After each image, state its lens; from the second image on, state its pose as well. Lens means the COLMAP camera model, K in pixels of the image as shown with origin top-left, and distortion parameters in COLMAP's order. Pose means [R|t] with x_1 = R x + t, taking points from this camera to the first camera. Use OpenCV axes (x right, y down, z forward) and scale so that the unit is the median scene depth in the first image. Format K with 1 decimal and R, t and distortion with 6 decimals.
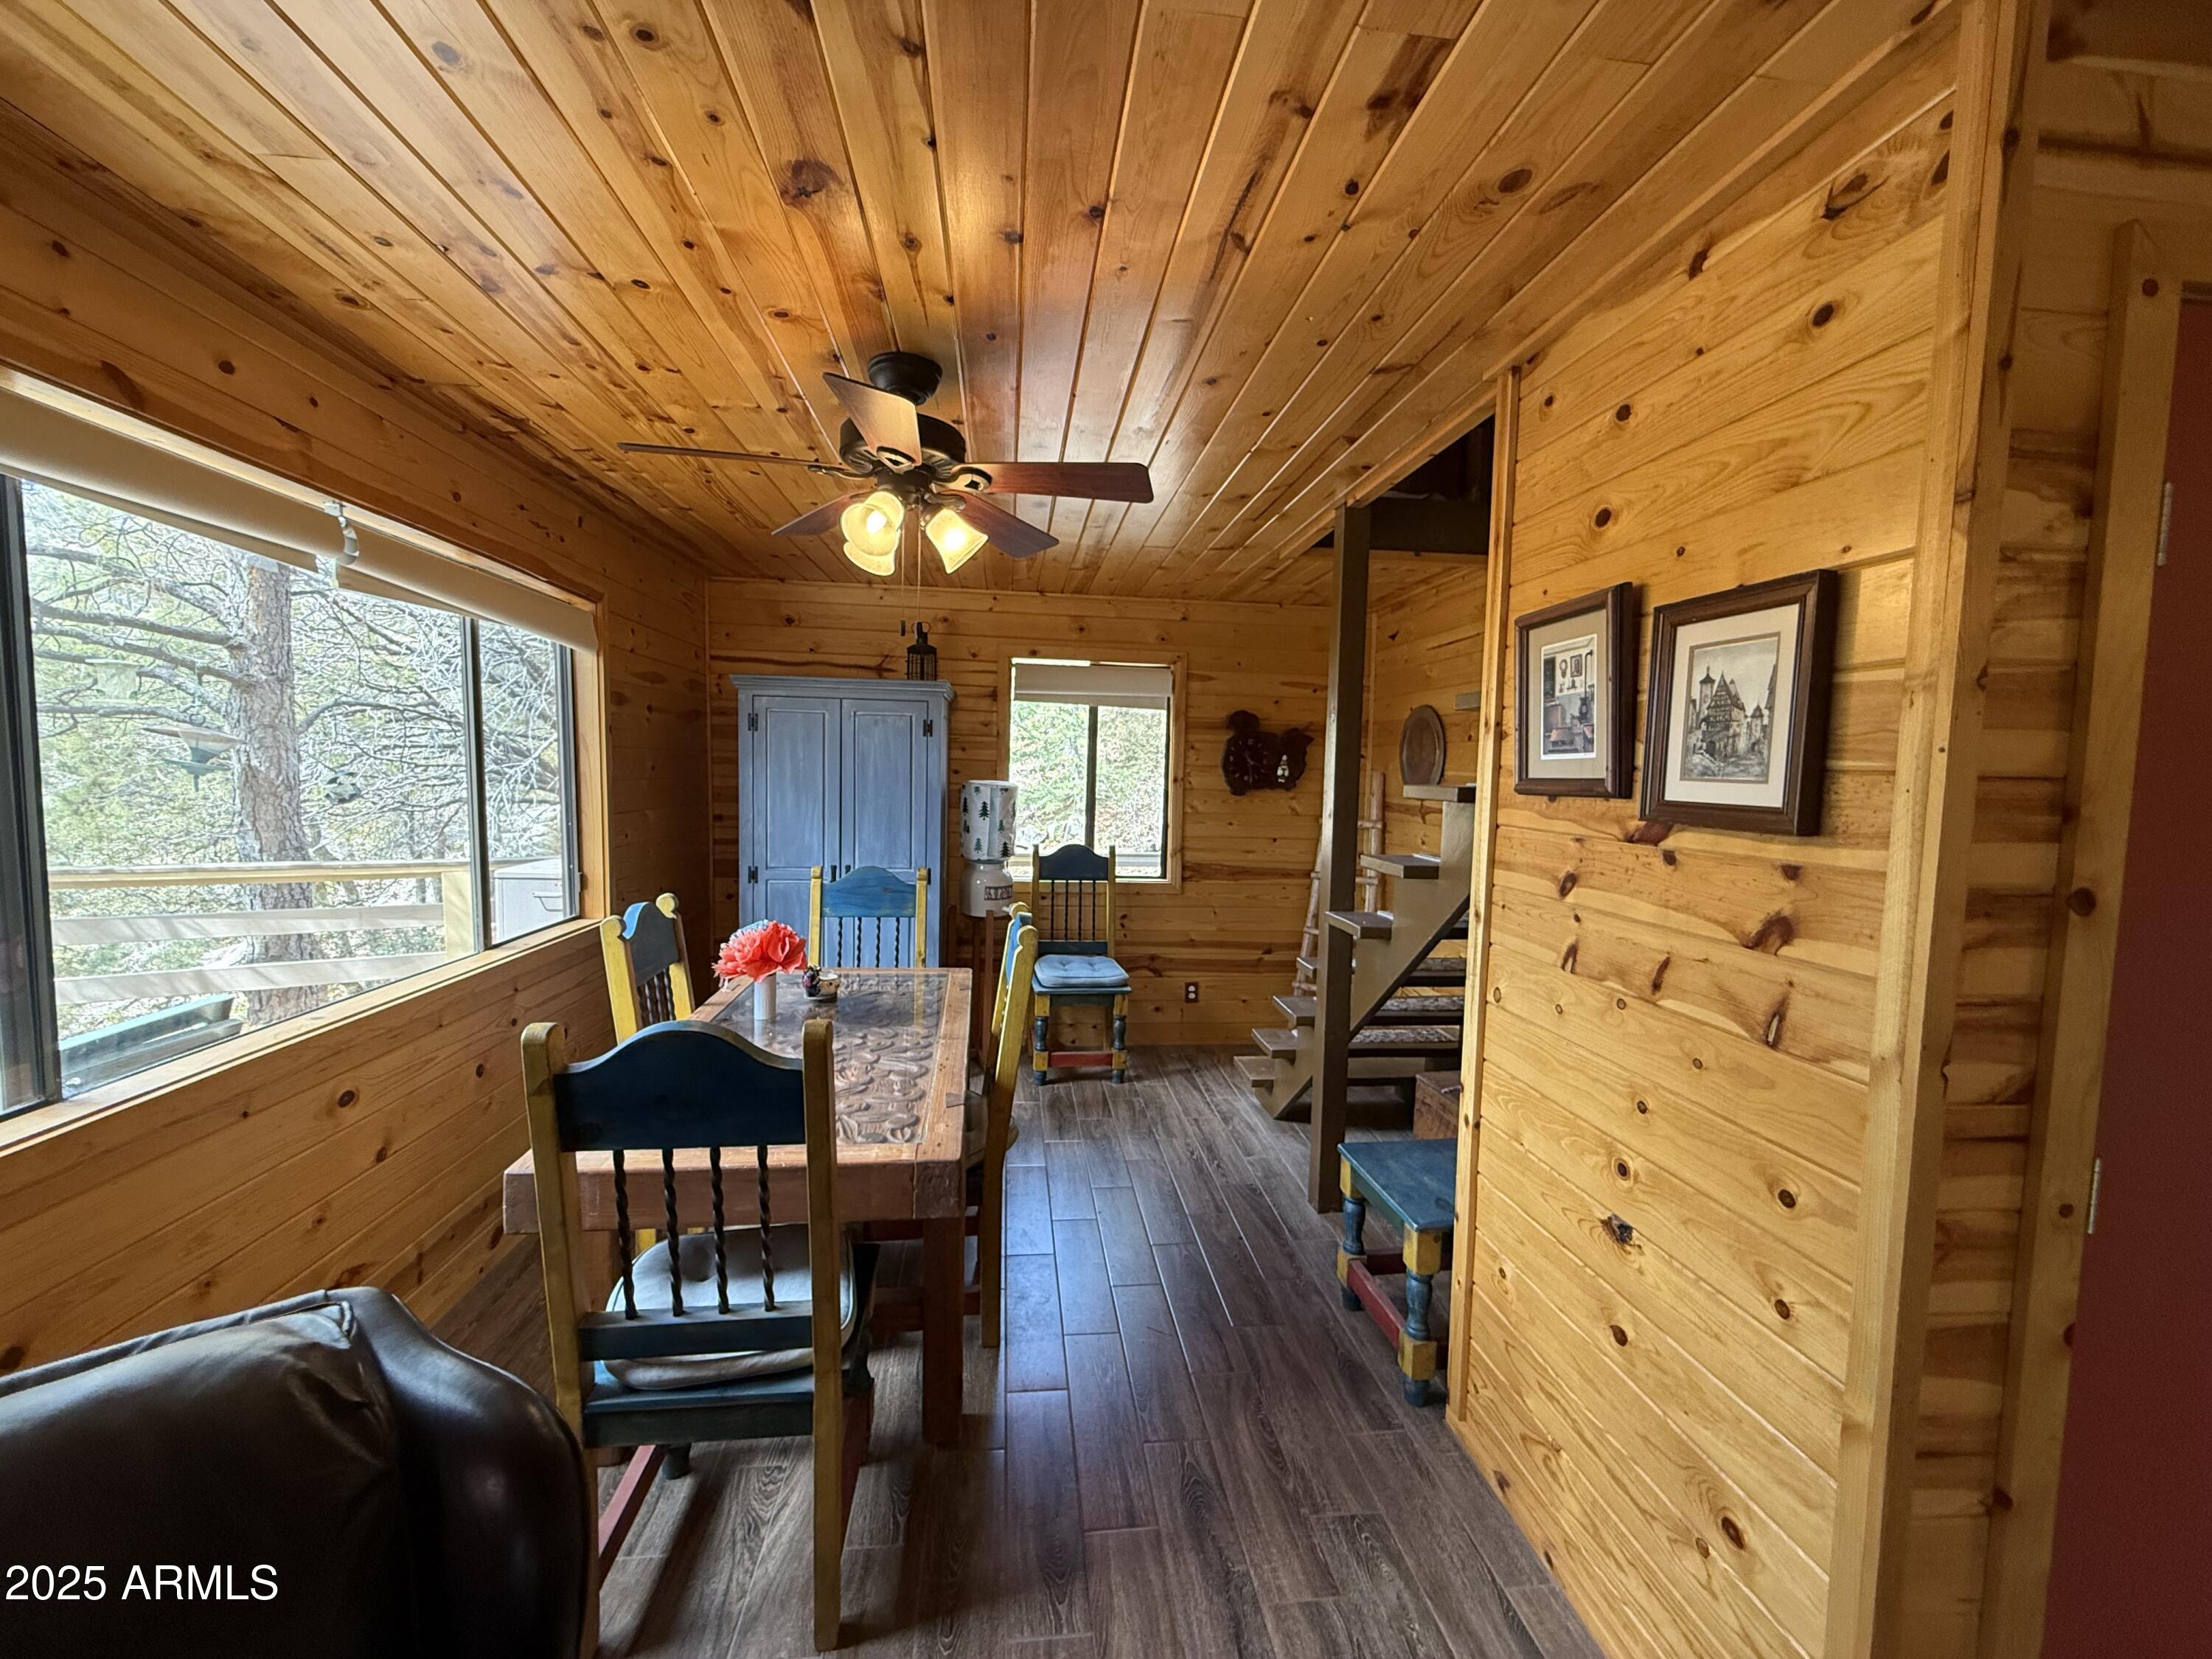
lens RADIAL K [[876.6, 0, 1105.1], [0, 876.6, 826.9], [0, 0, 1]] dist [-0.001150, -0.000154]
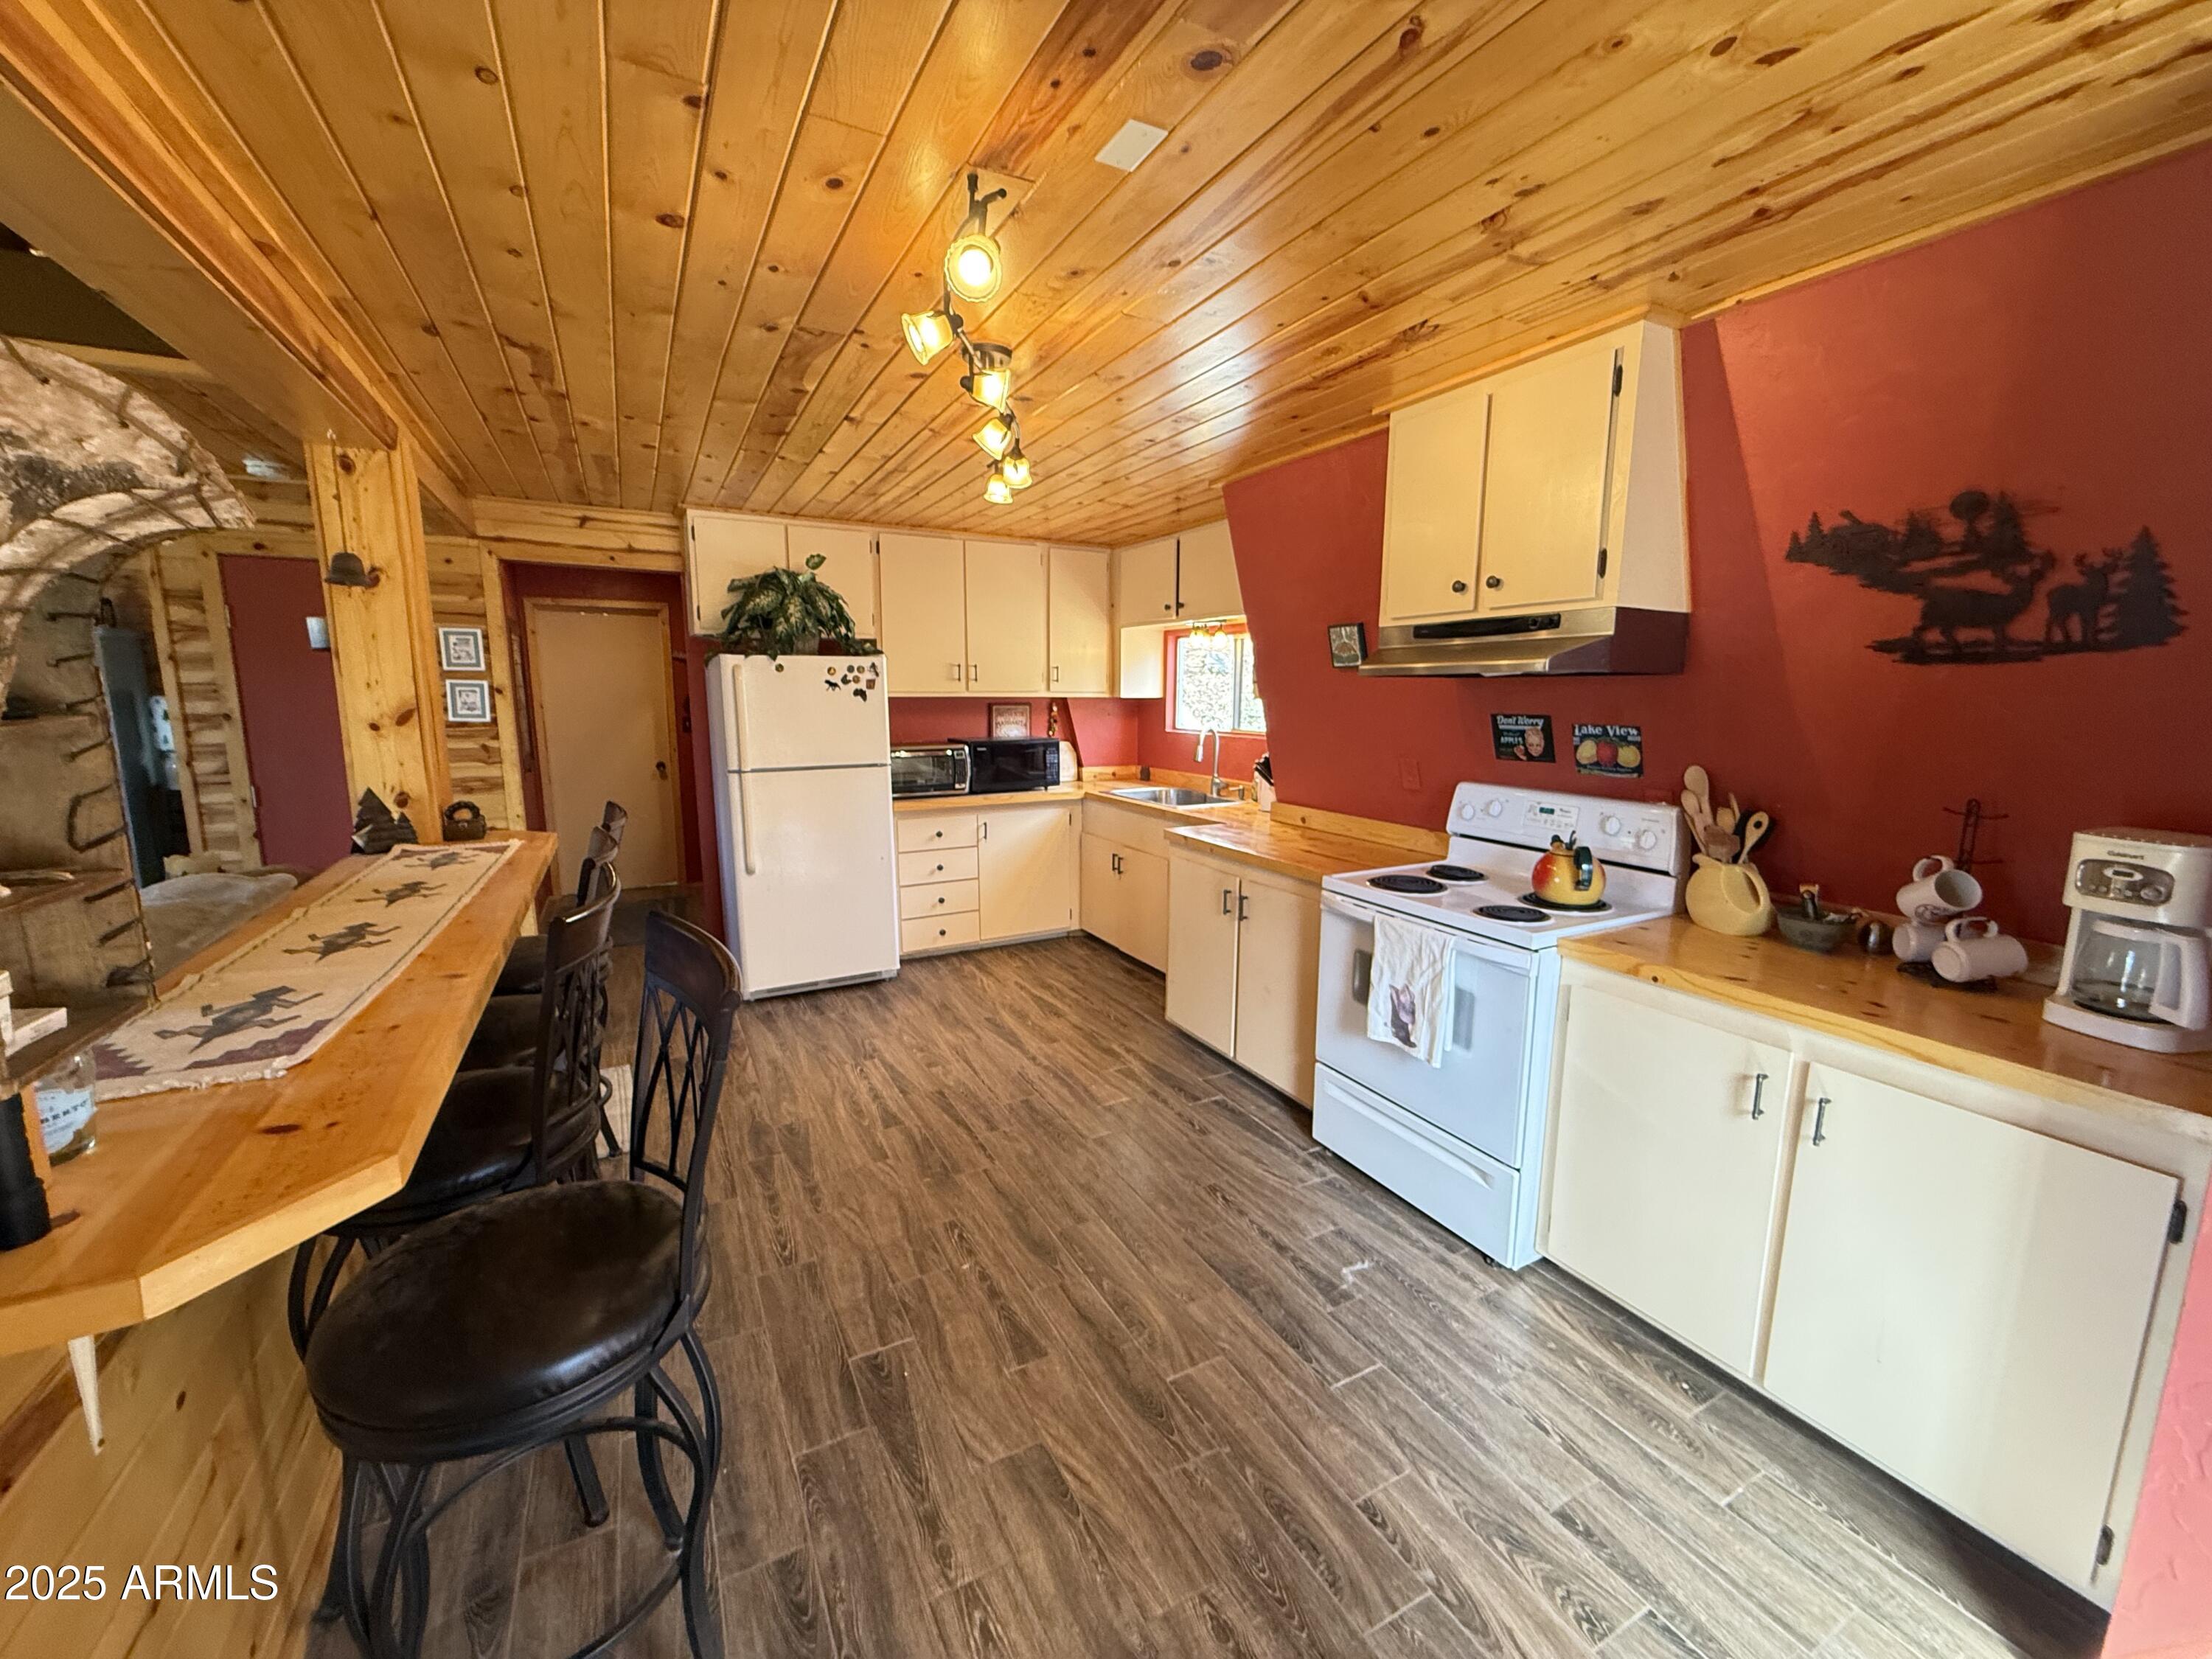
lens RADIAL K [[876.6, 0, 1102.8], [0, 876.6, 827.9], [0, 0, 1]] dist [-0.001150, -0.000154]
pose [[0.928955, -0.074639, 0.362590, 0.767925], [0.038582, 0.993650, 0.105694, 0.072957], [-0.368176, -0.084195, 0.925936, -0.929911]]
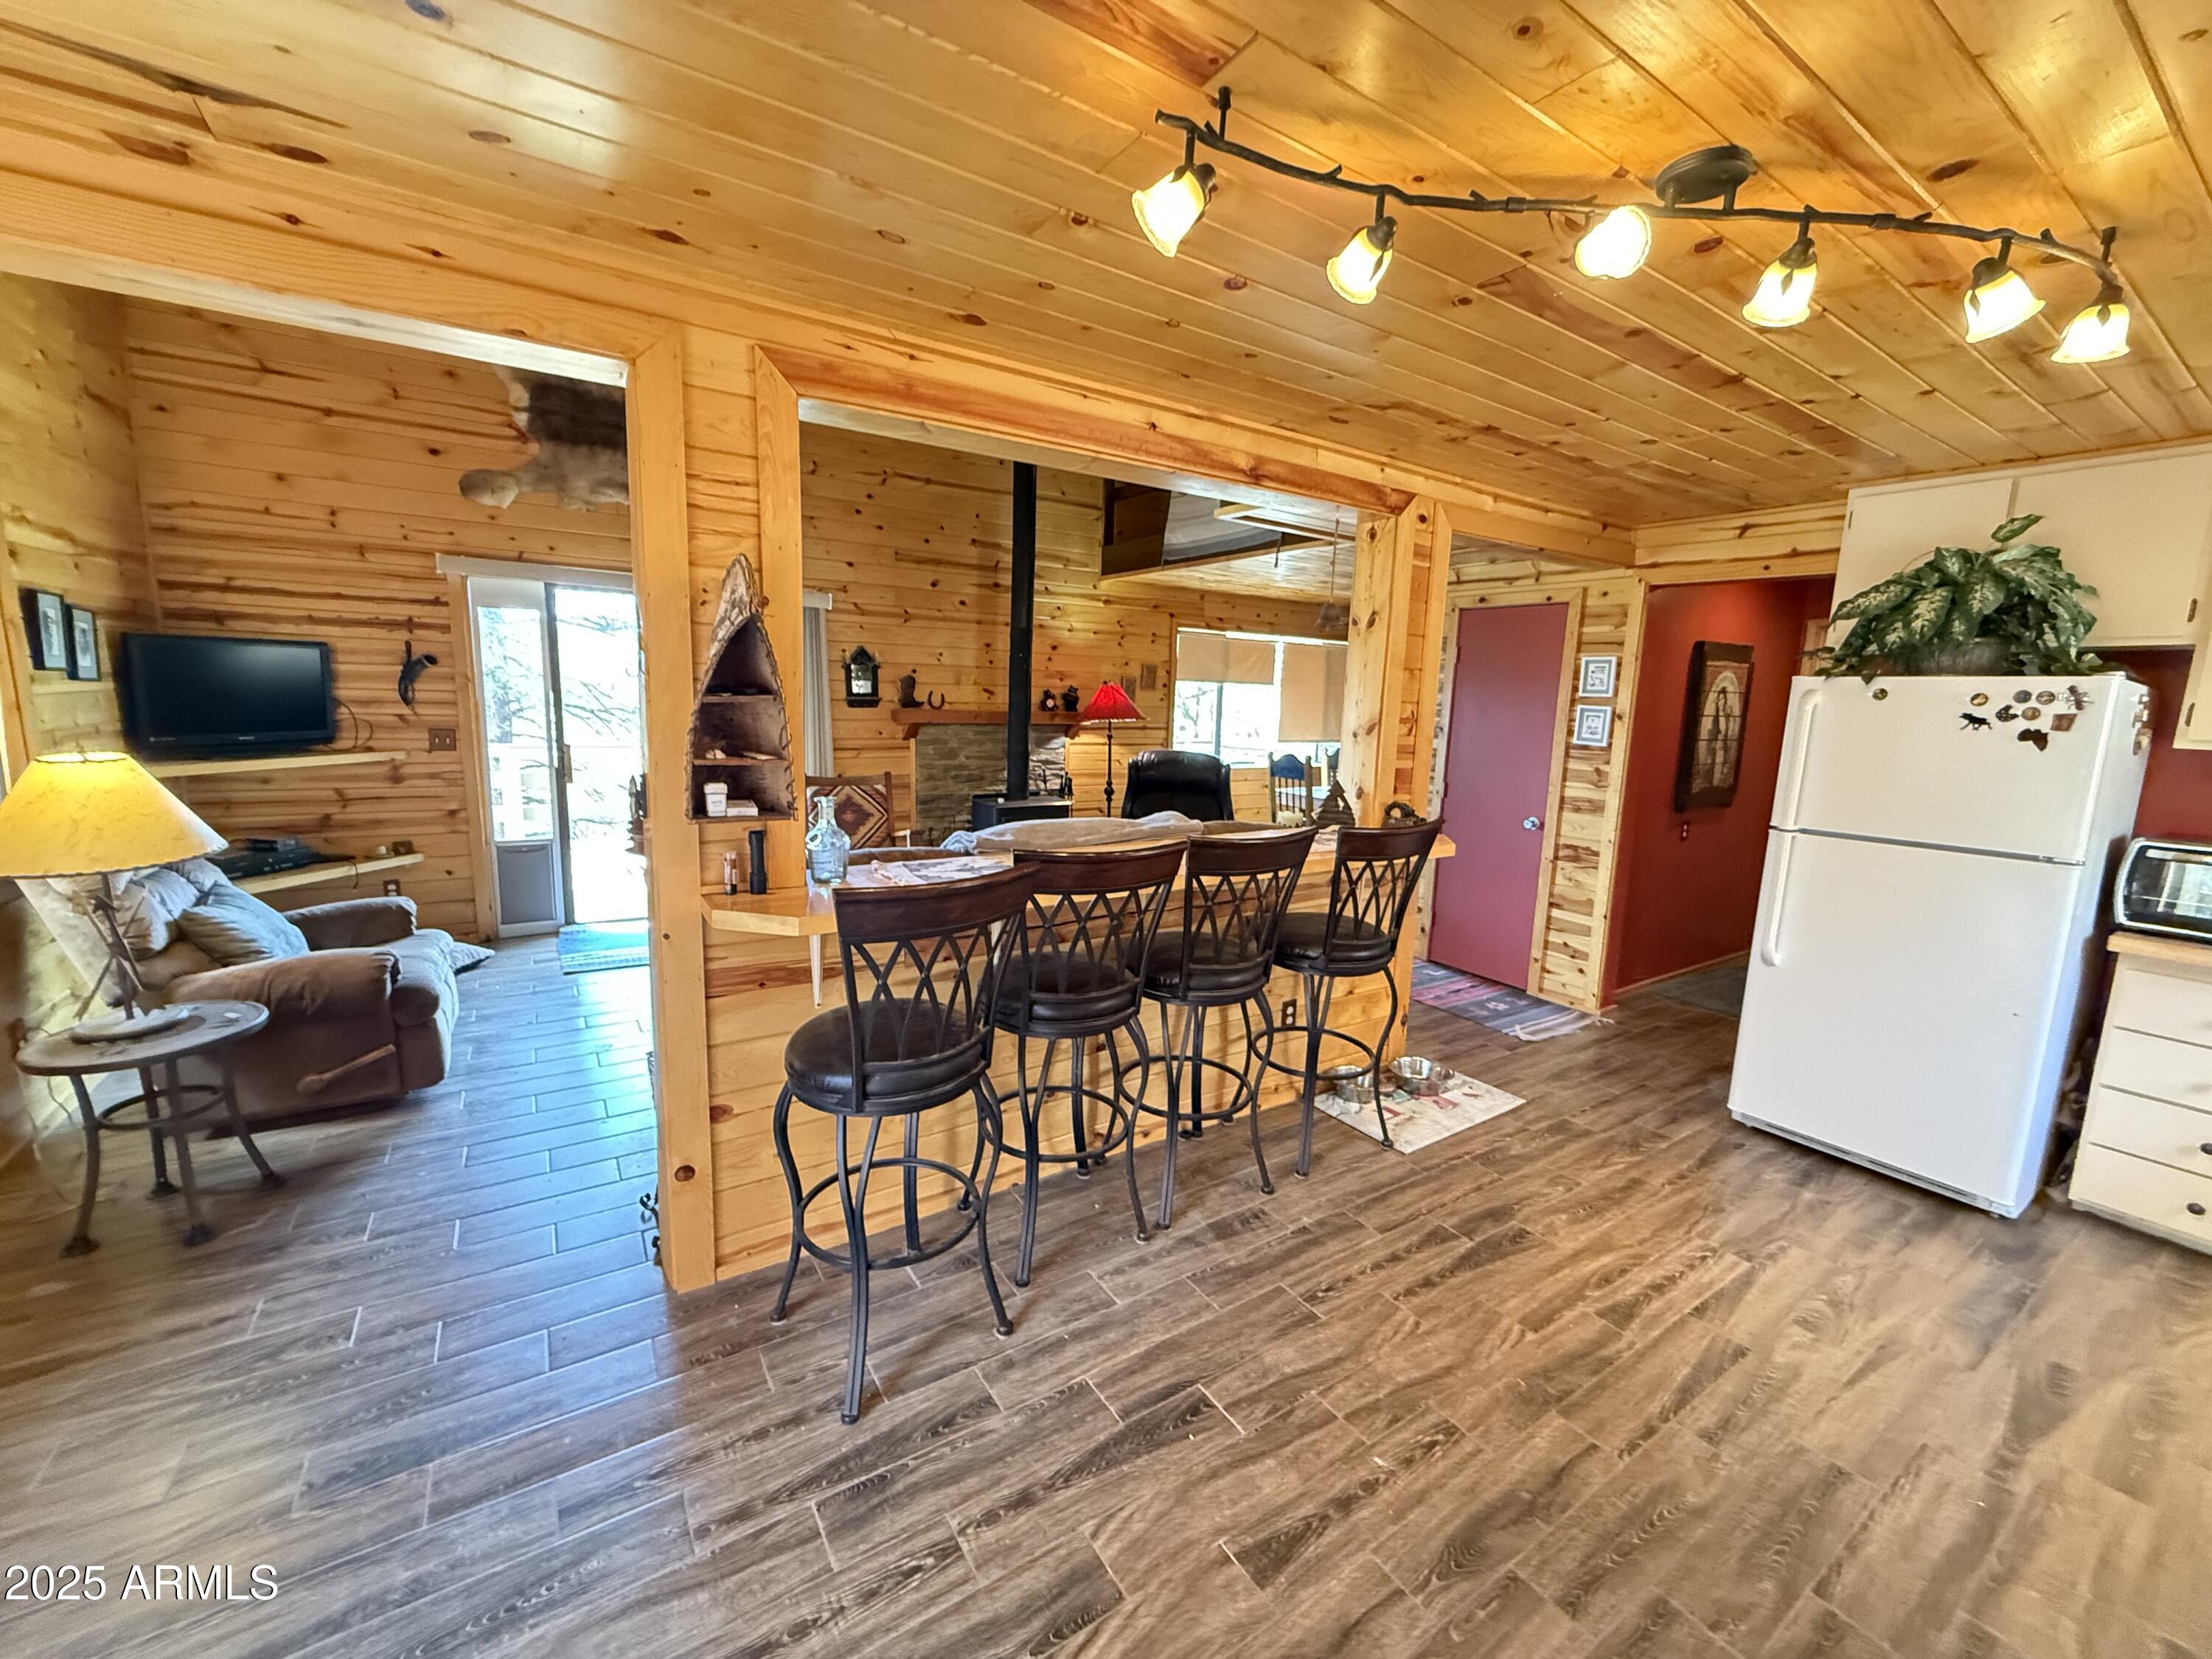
lens RADIAL K [[876.6, 0, 1102.2], [0, 876.6, 827.9], [0, 0, 1]] dist [-0.001150, -0.000154]
pose [[0.448106, 0.130654, -0.884381, 1.145546], [-0.082496, 0.991085, 0.104618, 0.067062], [0.890166, 0.026077, 0.454890, -0.725969]]
